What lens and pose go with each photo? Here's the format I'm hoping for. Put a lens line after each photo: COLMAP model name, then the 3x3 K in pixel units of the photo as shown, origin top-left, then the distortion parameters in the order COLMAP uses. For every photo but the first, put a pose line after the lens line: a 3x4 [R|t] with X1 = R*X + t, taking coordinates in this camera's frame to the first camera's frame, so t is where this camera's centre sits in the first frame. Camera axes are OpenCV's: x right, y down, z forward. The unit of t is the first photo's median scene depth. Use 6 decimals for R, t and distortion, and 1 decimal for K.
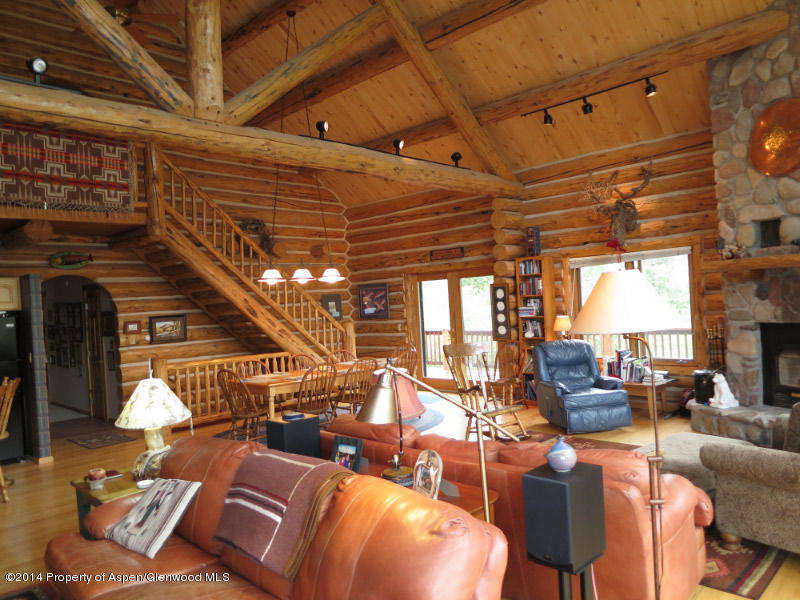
lens RADIAL K [[574.5, 0, 400.0], [0, 574.5, 300.0], [0, 0, 1]] dist [-0.032384, 0.003393]
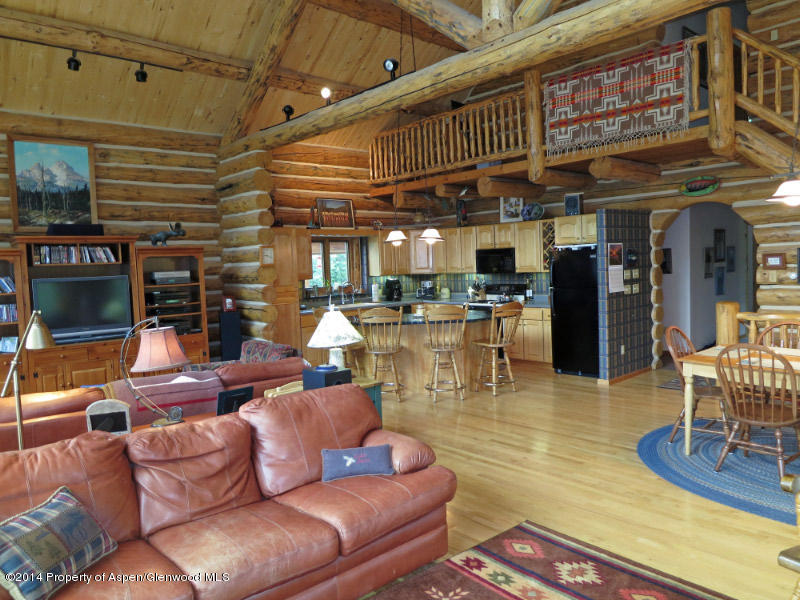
lens RADIAL K [[574.5, 0, 400.0], [0, 574.5, 300.0], [0, 0, 1]] dist [-0.032384, 0.003393]
pose [[-0.064593, 0.116710, -0.991063, 0.423644], [0.044873, 0.992472, 0.113951, -0.014443], [0.996902, -0.037111, -0.069344, 0.628905]]
